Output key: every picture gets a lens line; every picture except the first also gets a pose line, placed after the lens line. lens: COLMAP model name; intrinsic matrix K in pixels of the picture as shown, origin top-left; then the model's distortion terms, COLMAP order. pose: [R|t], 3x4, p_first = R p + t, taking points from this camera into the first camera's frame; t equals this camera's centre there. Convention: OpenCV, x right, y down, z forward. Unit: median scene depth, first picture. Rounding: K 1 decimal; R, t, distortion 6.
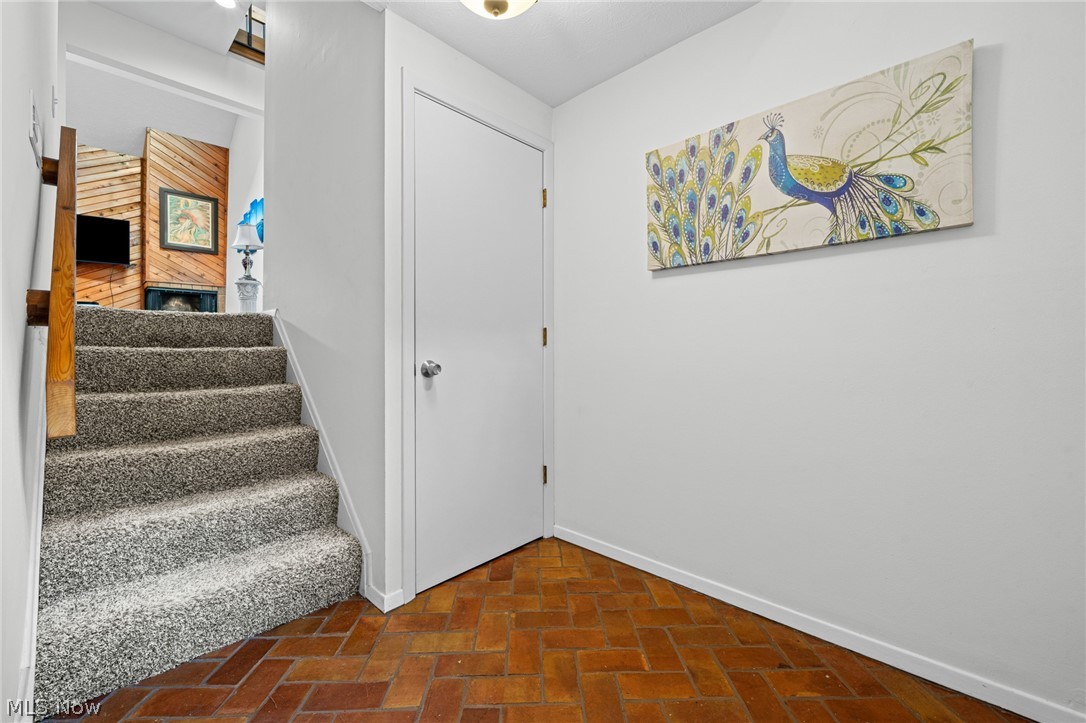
lens RADIAL K [[441.3, 0, 543.1], [0, 441.3, 332.2], [0, 0, 1]] dist [-0.001131, -0.000178]
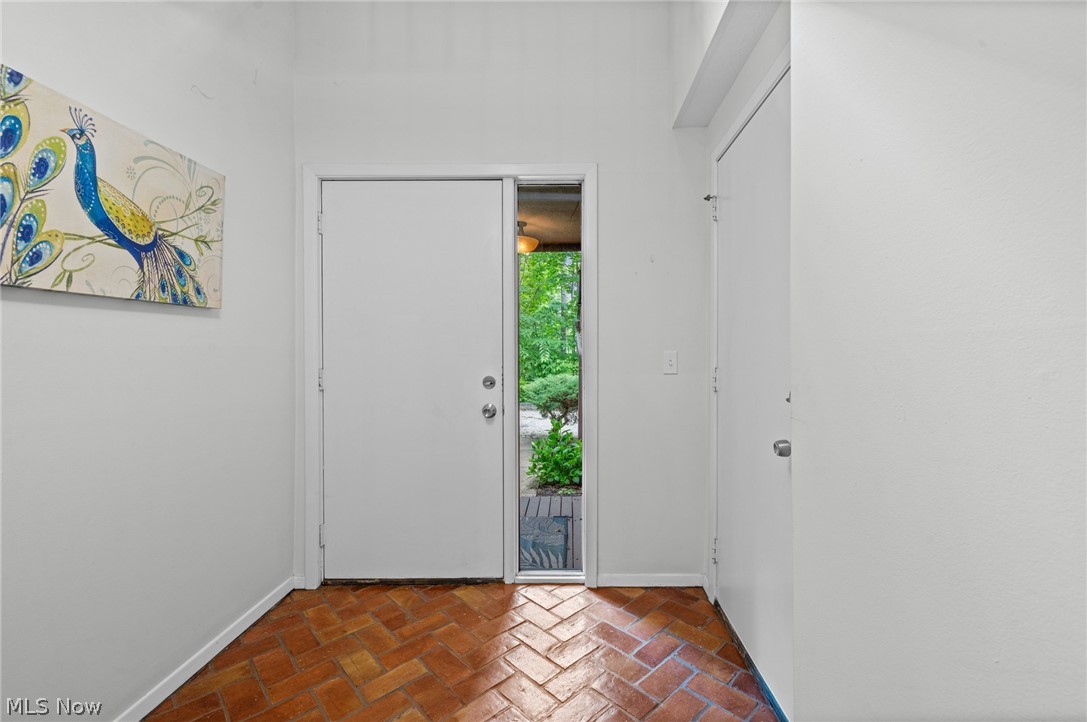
lens RADIAL K [[452.2, 0, 544.4], [0, 452.2, 346.8], [0, 0, 1]] dist [0.002054, 0.000331]
pose [[-0.640394, 0.017470, 0.767848, -0.644483], [-0.019976, 0.999024, -0.039390, -0.079840], [-0.767787, -0.040563, -0.639420, 0.954677]]
